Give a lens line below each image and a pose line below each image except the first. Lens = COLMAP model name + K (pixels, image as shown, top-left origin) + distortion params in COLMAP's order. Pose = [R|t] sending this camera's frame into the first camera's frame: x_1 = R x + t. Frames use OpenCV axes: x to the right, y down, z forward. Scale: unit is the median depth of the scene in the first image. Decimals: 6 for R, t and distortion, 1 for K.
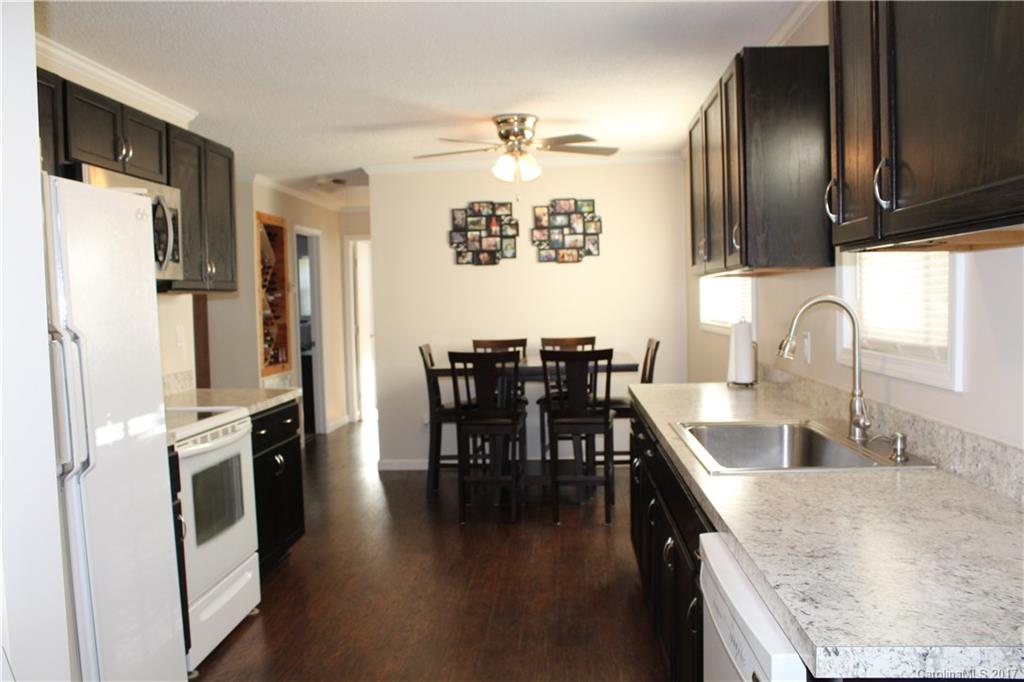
lens RADIAL K [[854.8, 0, 513.2], [0, 854.8, 342.5], [0, 0, 1]] dist [-0.162619, 0.149640]
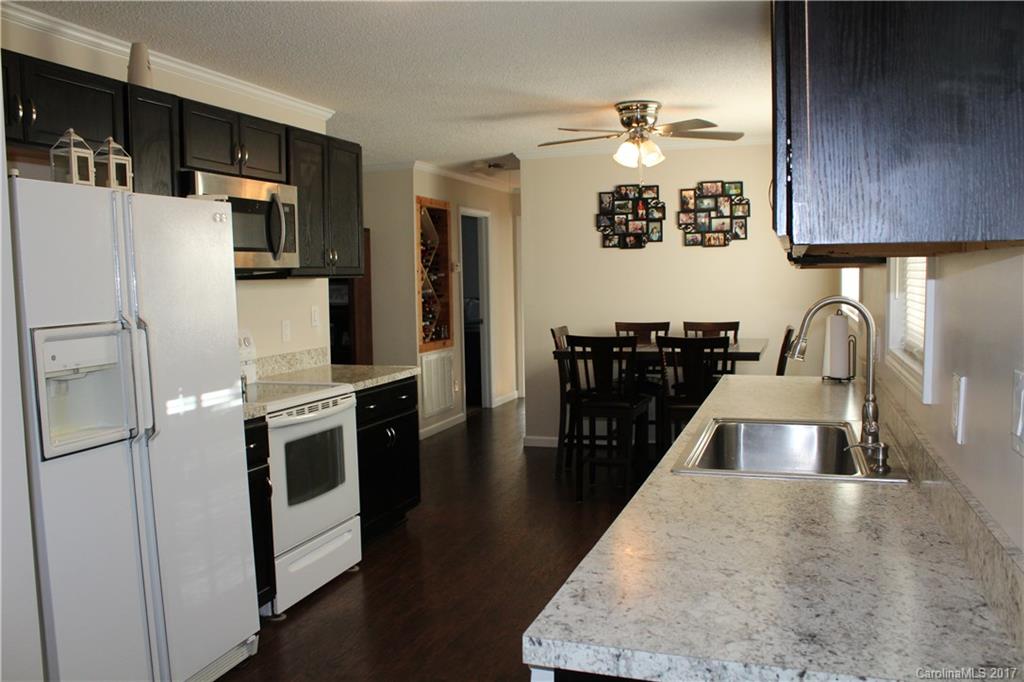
lens RADIAL K [[854.8, 0, 495.6], [0, 854.8, 346.0], [0, 0, 1]] dist [-0.162619, 0.149640]
pose [[0.965654, 0.028255, -0.258291, 0.134051], [-0.019839, 0.999186, 0.035135, -0.013639], [0.259073, -0.028804, 0.965428, -0.020583]]
